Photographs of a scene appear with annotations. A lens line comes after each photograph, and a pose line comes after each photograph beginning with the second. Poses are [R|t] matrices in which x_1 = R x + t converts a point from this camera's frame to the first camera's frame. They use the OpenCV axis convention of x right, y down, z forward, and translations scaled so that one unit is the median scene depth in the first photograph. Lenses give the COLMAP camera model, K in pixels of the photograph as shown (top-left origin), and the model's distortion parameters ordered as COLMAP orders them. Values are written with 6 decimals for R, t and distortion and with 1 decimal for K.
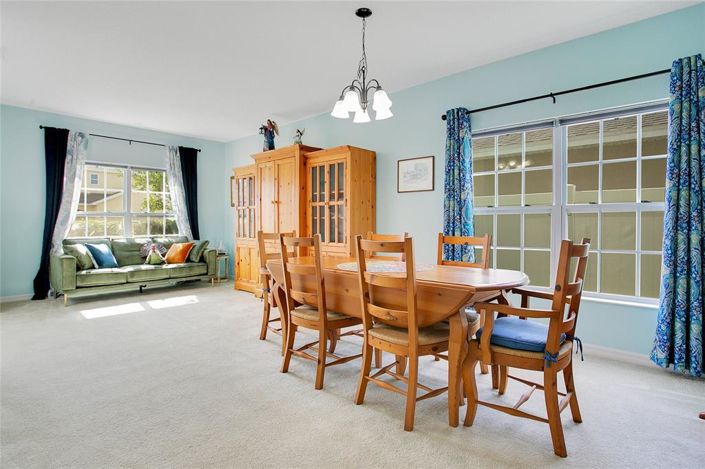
lens RADIAL K [[385.0, 0, 350.6], [0, 385.0, 232.4], [0, 0, 1]] dist [-0.023726, 0.002562]
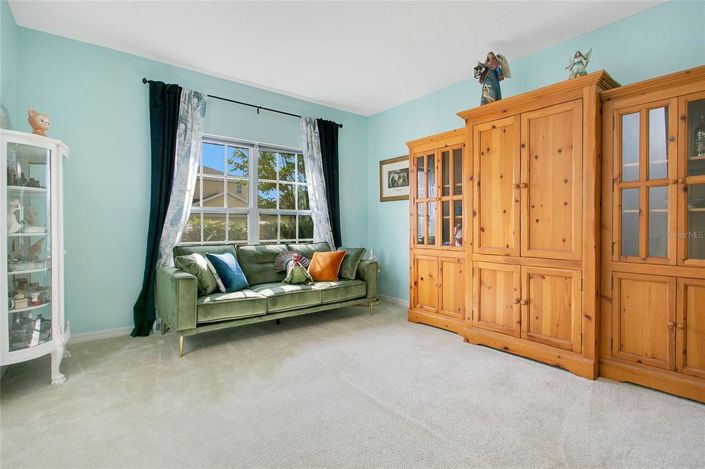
lens RADIAL K [[350.5, 0, 354.2], [0, 350.5, 233.9], [0, 0, 1]] dist [-0.001840, -0.000513]
pose [[0.991039, 0.003080, -0.133541, -0.347126], [-0.002882, 0.999994, 0.001671, -0.006087], [0.133545, -0.001272, 0.991042, 0.414407]]
